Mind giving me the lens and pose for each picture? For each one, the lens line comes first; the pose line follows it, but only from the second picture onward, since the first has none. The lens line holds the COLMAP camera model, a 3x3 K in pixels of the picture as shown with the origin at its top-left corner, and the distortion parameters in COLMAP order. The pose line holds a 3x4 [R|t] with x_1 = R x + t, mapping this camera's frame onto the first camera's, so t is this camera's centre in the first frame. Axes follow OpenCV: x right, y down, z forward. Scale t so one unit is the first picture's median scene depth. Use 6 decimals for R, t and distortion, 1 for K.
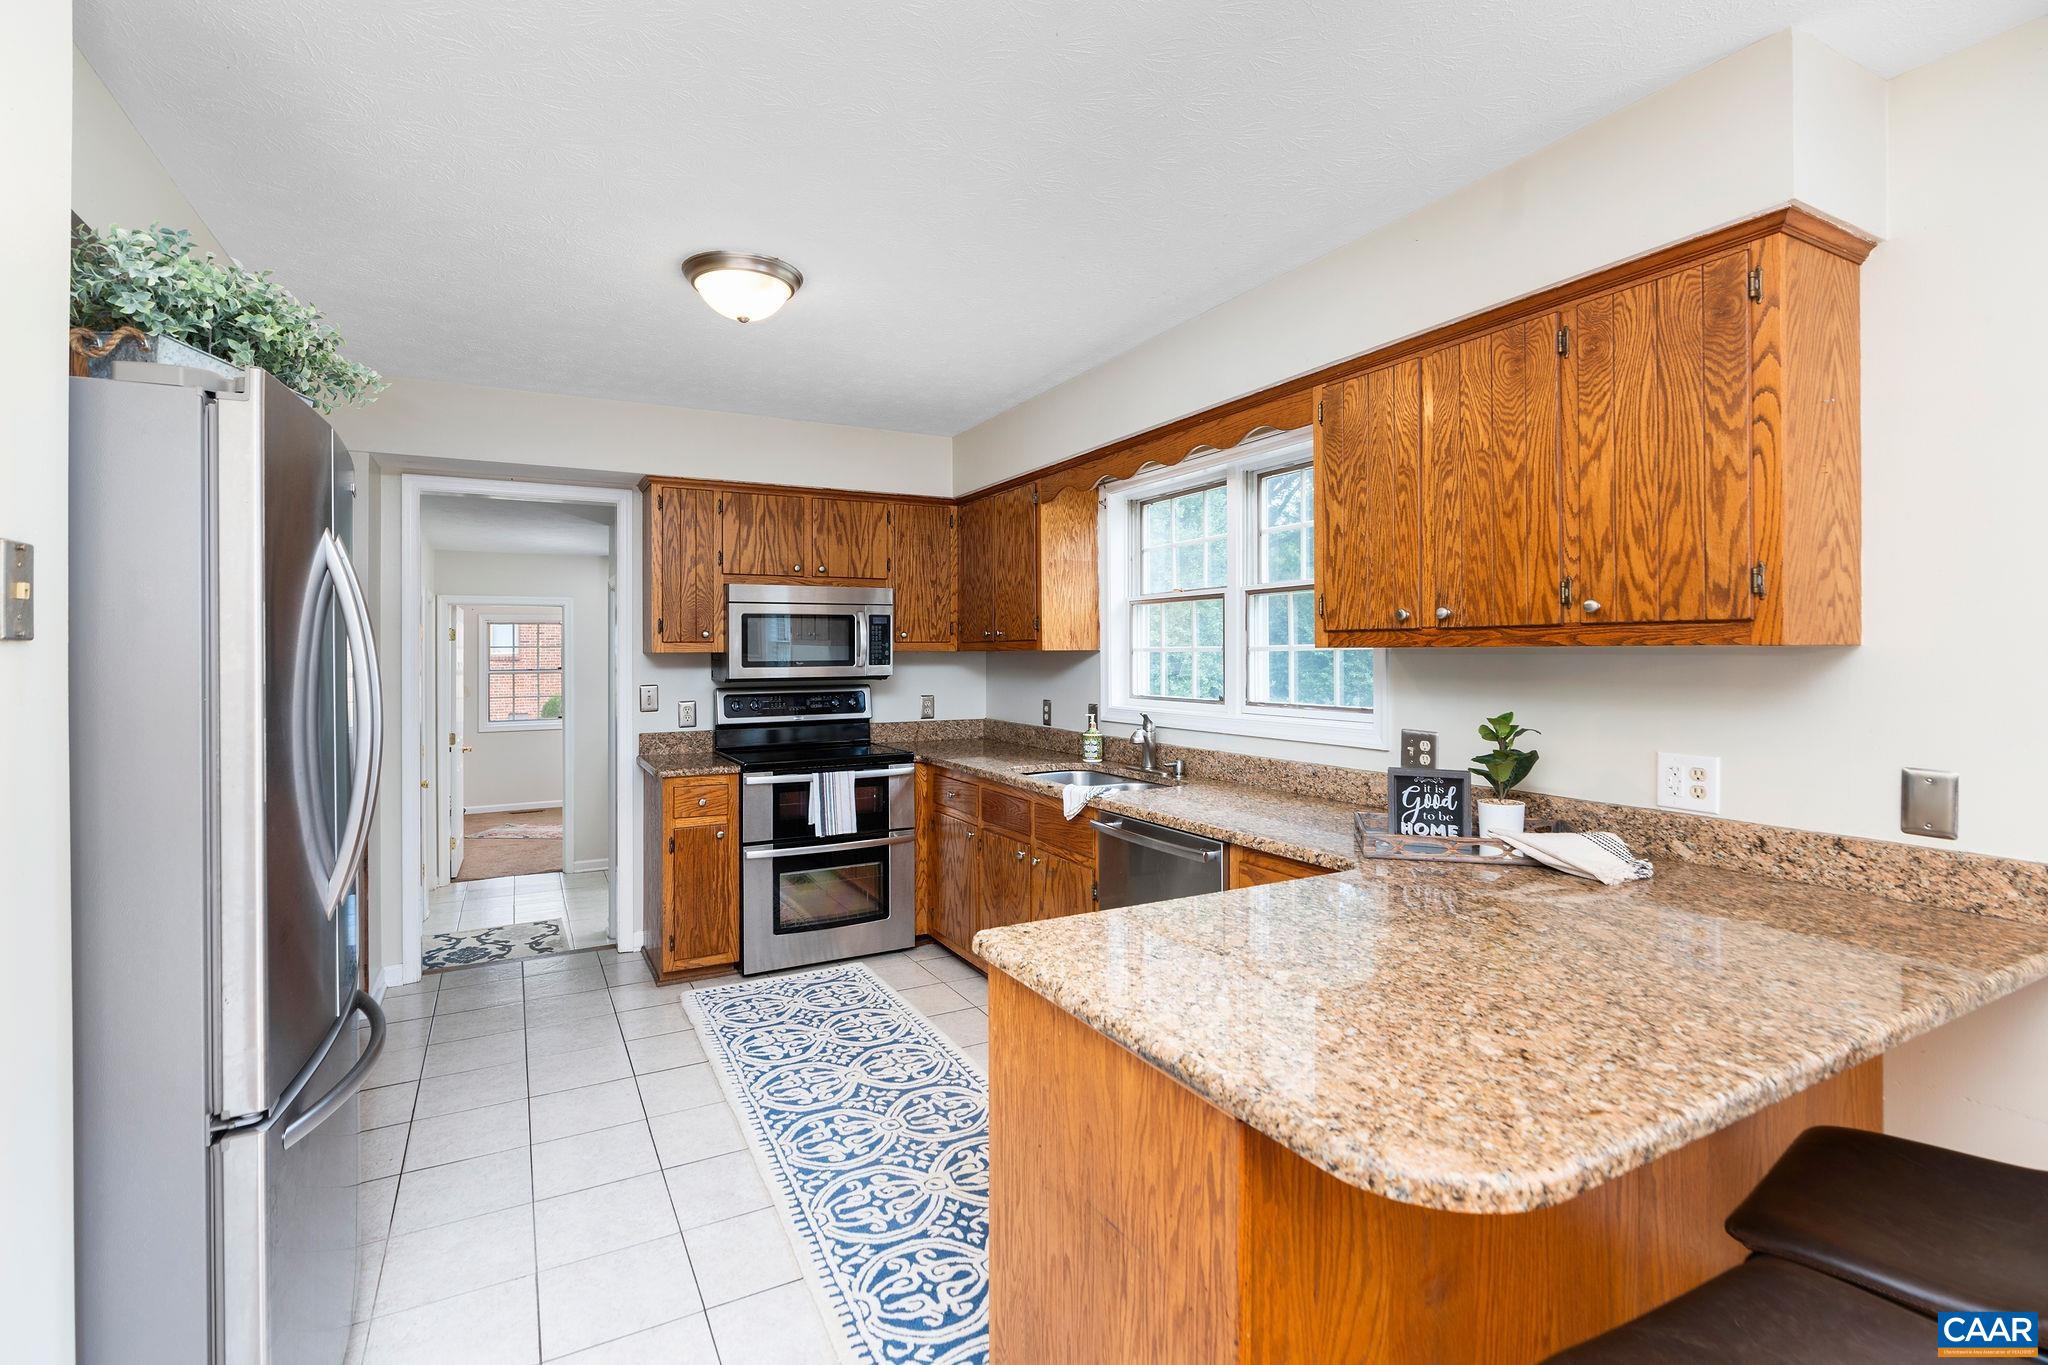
lens RADIAL K [[938.7, 0, 1019.2], [0, 938.7, 676.6], [0, 0, 1]] dist [-0.001355, 0.000923]
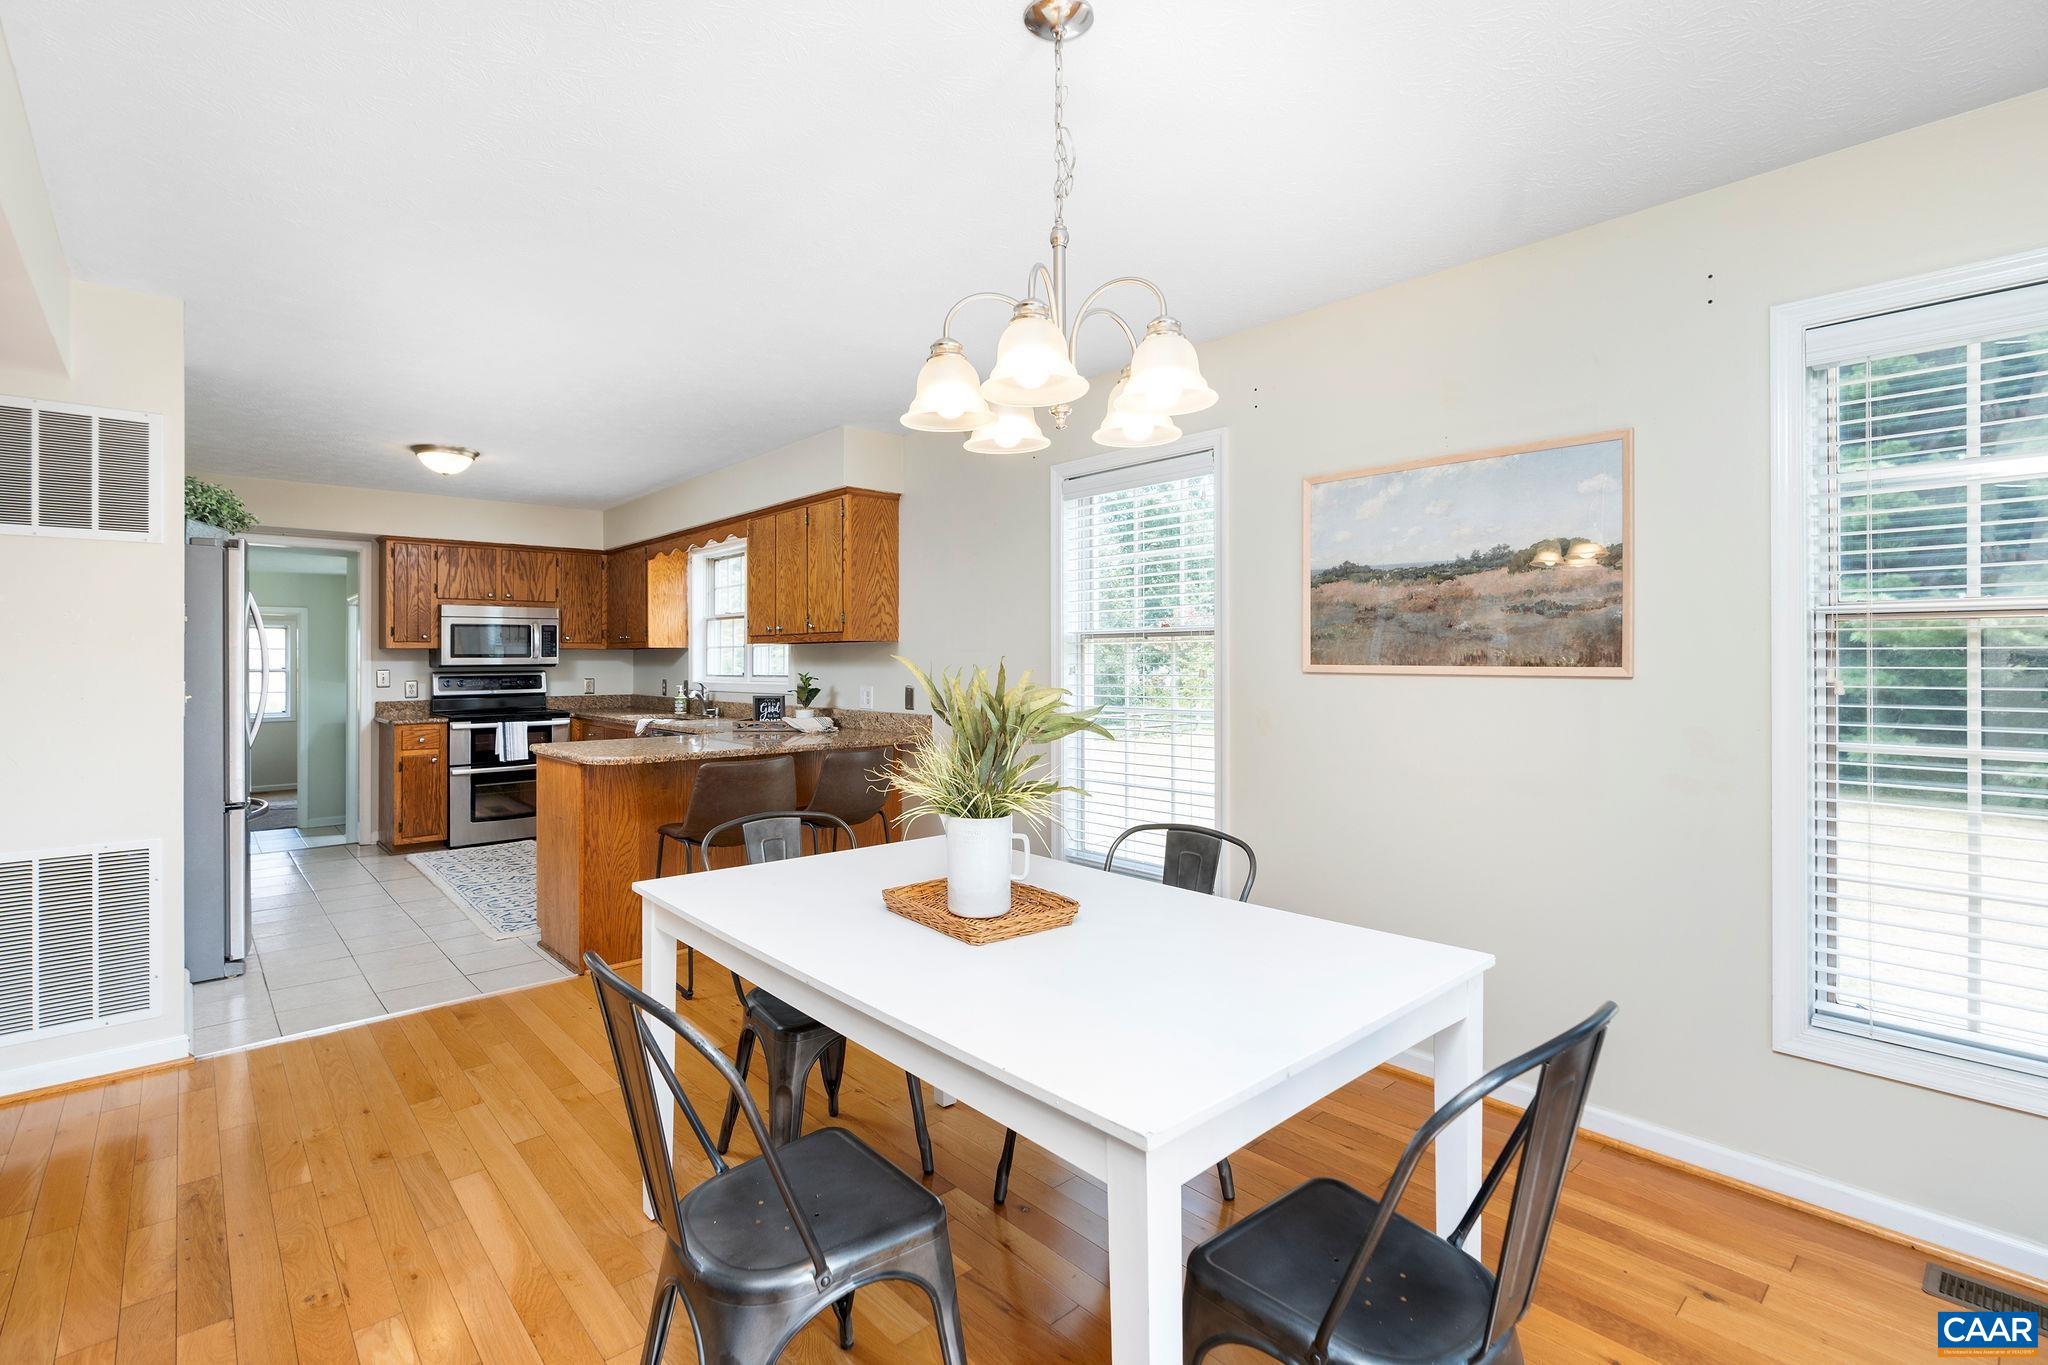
lens RADIAL K [[938.7, 0, 1012.5], [0, 938.7, 670.0], [0, 0, 1]] dist [-0.001355, 0.000923]
pose [[0.973324, -0.002319, 0.229424, 0.269734], [0.005948, 0.999868, -0.015127, 0.041356], [-0.229359, 0.016088, 0.973209, -0.772979]]
